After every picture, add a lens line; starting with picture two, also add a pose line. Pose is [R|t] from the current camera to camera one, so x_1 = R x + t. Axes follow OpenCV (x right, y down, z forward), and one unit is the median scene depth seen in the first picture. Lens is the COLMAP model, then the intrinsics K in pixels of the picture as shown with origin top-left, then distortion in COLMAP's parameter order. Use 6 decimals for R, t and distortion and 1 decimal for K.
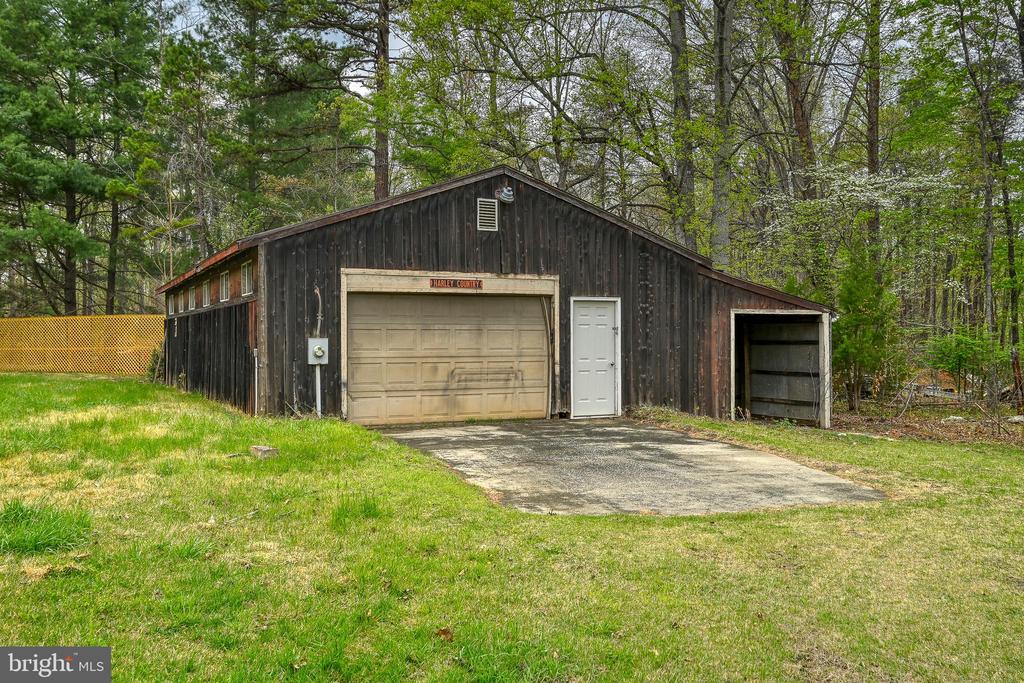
lens RADIAL K [[878.7, 0, 512.0], [0, 878.7, 341.5], [0, 0, 1]] dist [-0.082828, 0.000753]
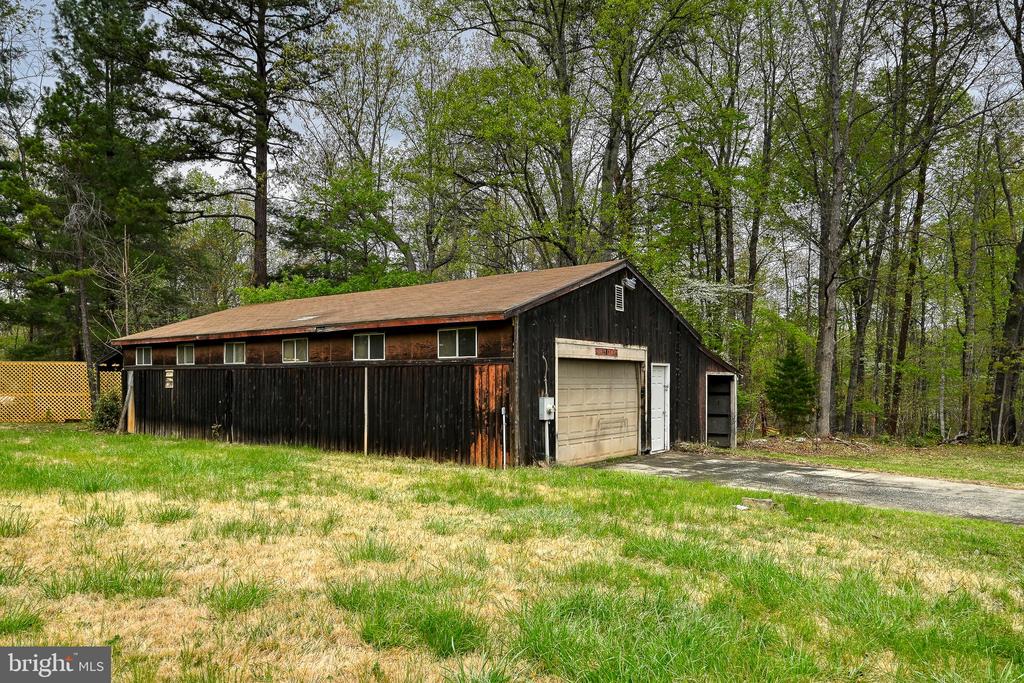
lens RADIAL K [[662.1, 0, 512.7], [0, 662.1, 385.4], [0, 0, 1]] dist [0.000713, 0.000117]
pose [[0.892177, -0.002248, 0.451680, -0.598190], [0.002665, 0.999996, -0.000287, -0.017728], [-0.451678, 0.001460, 0.892180, 0.208083]]
